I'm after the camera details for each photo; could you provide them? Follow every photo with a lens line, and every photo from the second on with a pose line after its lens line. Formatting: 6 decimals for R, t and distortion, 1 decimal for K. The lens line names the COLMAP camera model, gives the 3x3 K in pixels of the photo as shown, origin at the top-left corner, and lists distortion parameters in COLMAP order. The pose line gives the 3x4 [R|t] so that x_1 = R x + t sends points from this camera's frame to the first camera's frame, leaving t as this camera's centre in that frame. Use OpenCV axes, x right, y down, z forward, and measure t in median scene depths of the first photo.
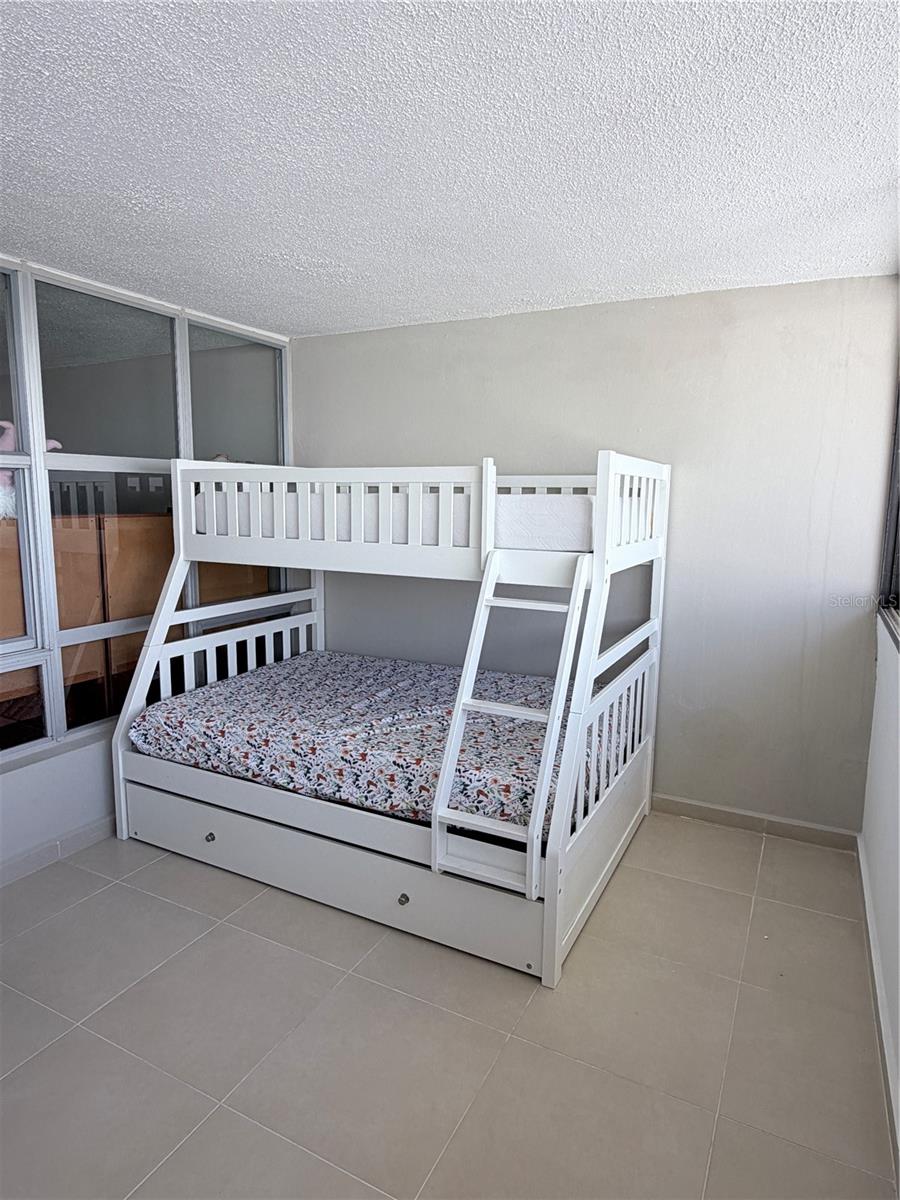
lens RADIAL K [[705.3, 0, 449.1], [0, 705.3, 599.6], [0, 0, 1]] dist [-0.006712, -0.000268]
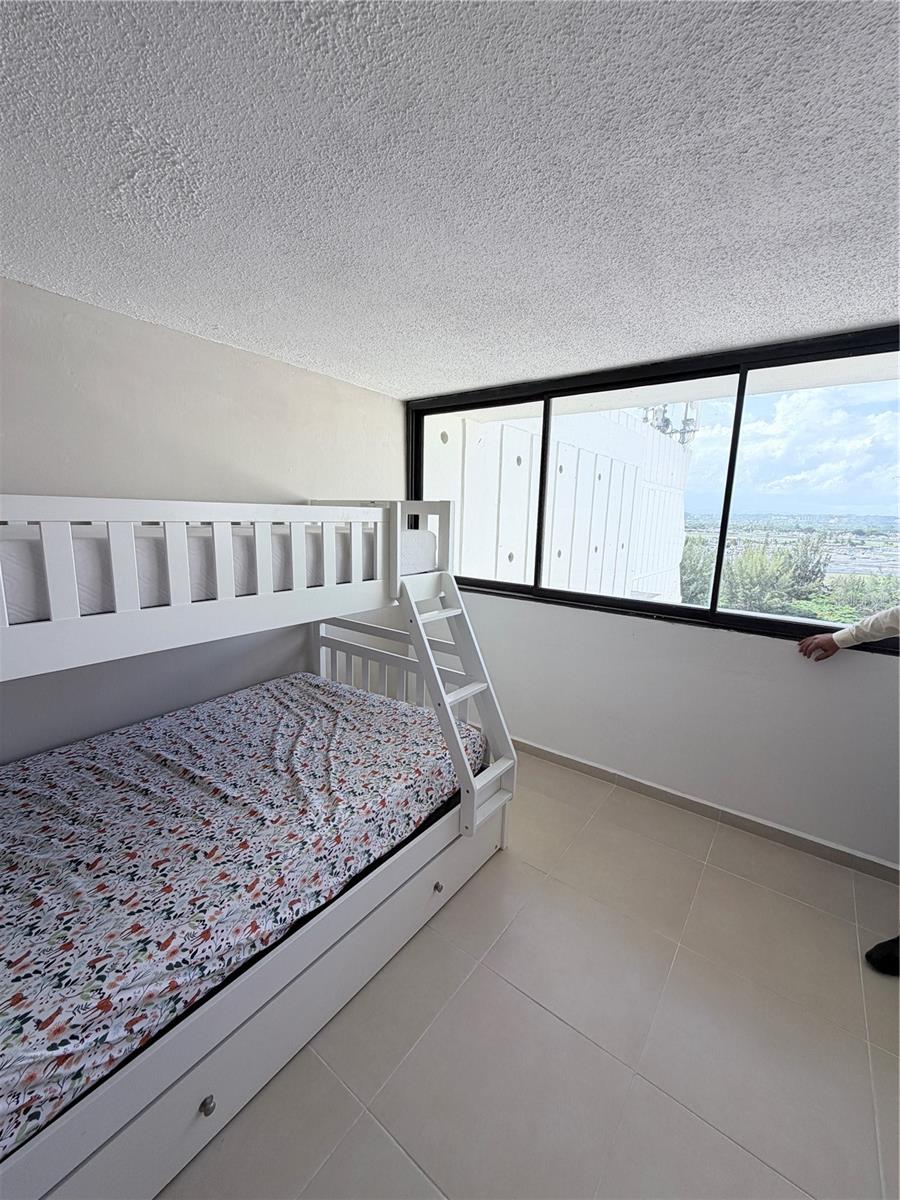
lens RADIAL K [[477.7, 0, 448.5], [0, 477.7, 596.2], [0, 0, 1]] dist [-0.000906, -0.000164]
pose [[0.173826, -0.178126, 0.968533, -0.648942], [0.117767, 0.980207, 0.159137, -0.145822], [-0.977709, 0.086399, 0.191362, 0.698527]]
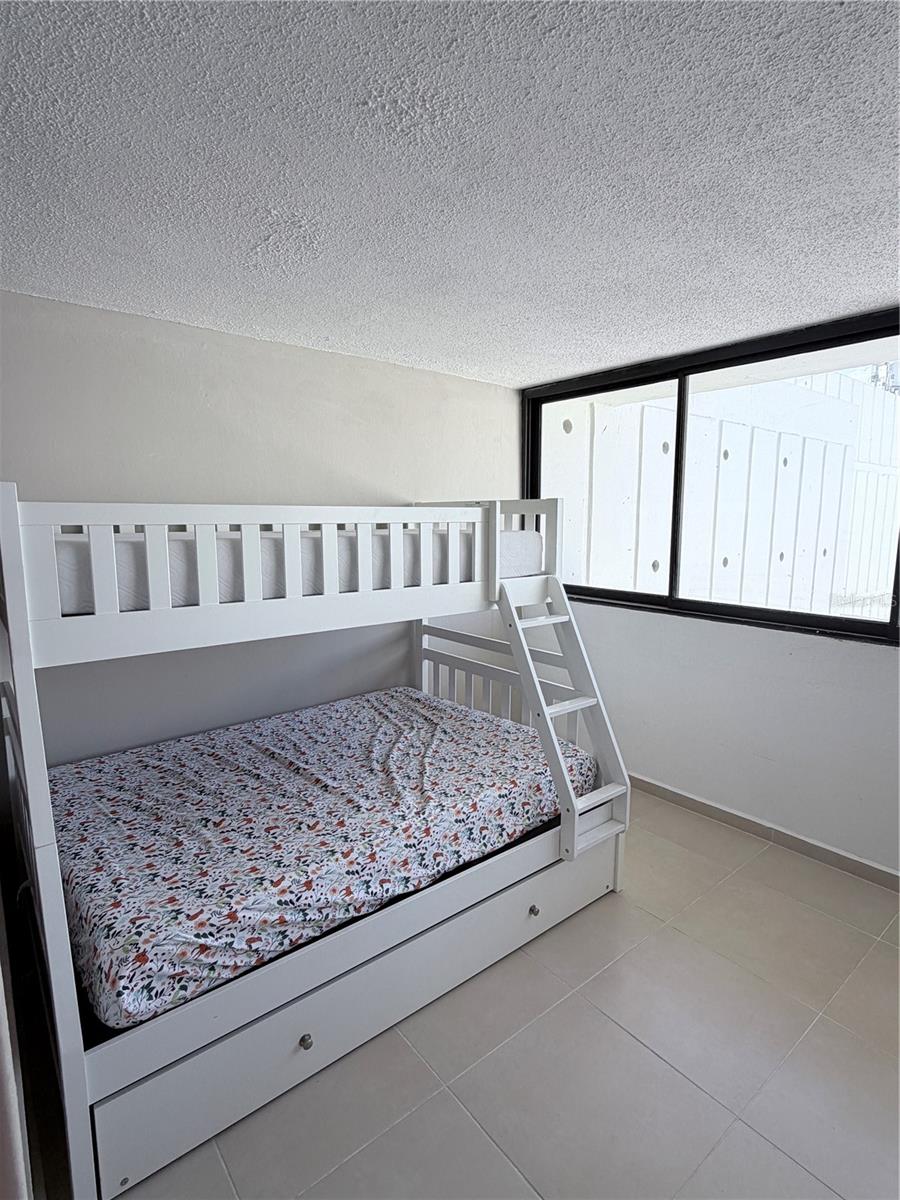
lens RADIAL K [[608.0, 0, 447.5], [0, 608.0, 600.0], [0, 0, 1]] dist [-0.003611, -0.000537]
pose [[0.403905, -0.138895, 0.904195, -0.786671], [0.136941, 0.986449, 0.090358, -0.127653], [-0.904493, 0.087326, 0.417452, 0.609032]]
